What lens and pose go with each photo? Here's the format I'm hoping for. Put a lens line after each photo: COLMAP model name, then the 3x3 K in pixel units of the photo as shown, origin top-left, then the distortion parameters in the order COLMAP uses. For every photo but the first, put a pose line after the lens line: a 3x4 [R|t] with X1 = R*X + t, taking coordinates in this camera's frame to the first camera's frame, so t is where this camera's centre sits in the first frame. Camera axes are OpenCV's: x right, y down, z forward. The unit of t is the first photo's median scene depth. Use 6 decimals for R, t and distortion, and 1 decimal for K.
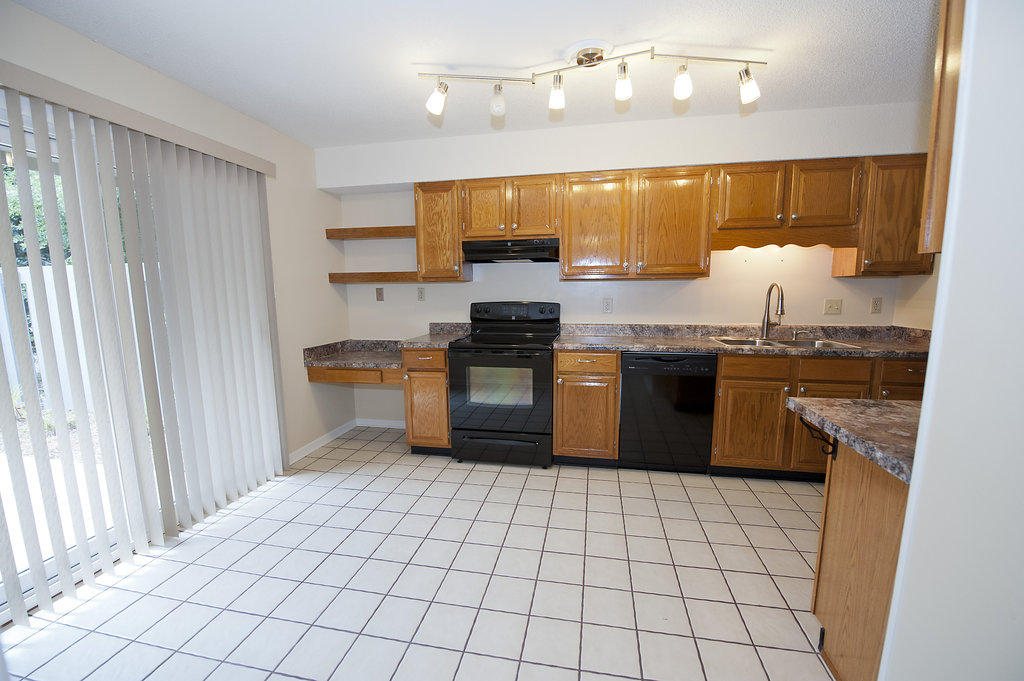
lens RADIAL K [[410.9, 0, 515.8], [0, 410.9, 345.8], [0, 0, 1]] dist [-0.019810, -0.000145]
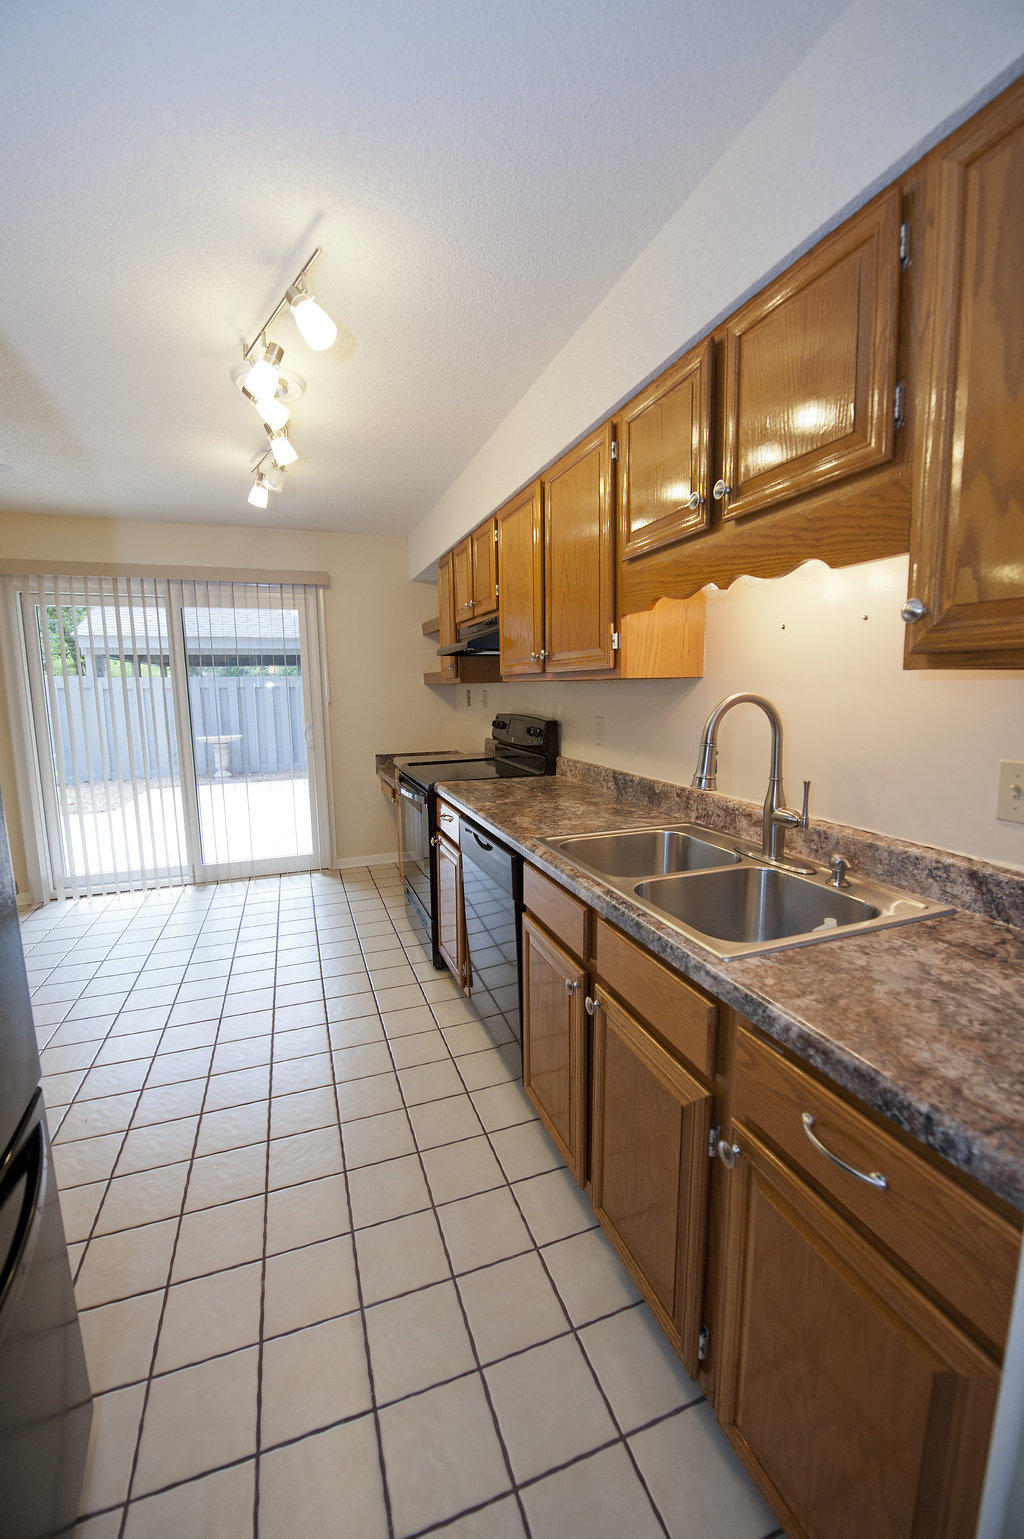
lens RADIAL K [[617.5, 0, 521.1], [0, 617.5, 772.2], [0, 0, 1]] dist [-0.019810, -0.000145]
pose [[0.524393, 0.122542, -0.842613, 0.946660], [-0.106514, 0.991257, 0.077872, -0.108019], [0.844788, 0.048914, 0.532860, 0.568282]]
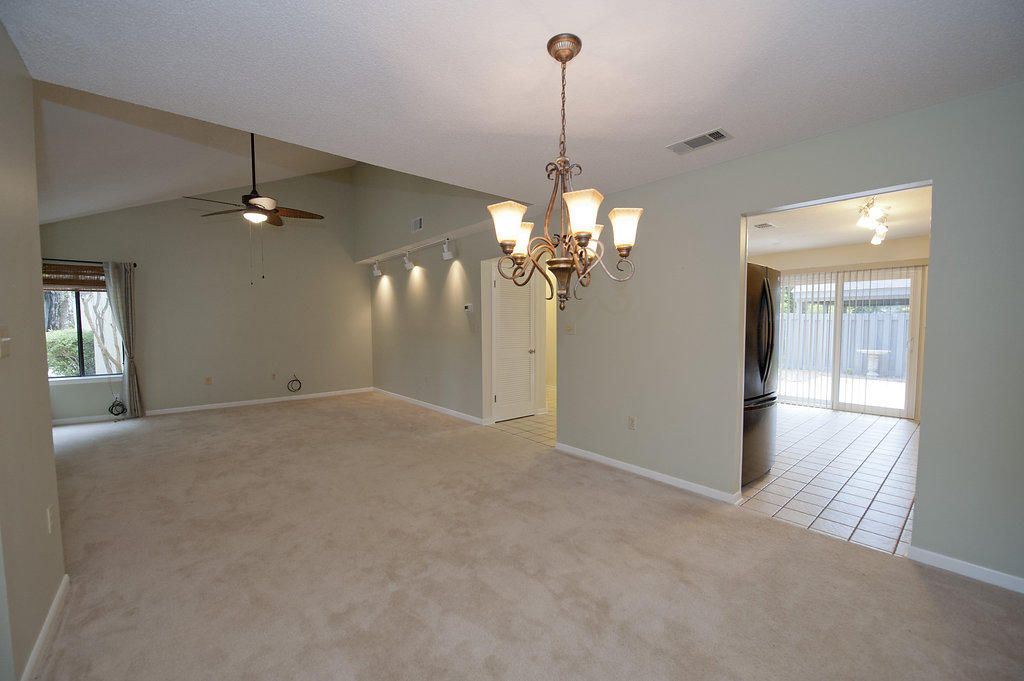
lens RADIAL K [[410.9, 0, 515.8], [0, 410.9, 345.8], [0, 0, 1]] dist [-0.019810, -0.000145]
pose [[-0.613133, 0.053749, -0.788149, 1.951170], [-0.101258, 0.984106, 0.145885, -0.100309], [0.783463, 0.169253, -0.597946, 0.623678]]
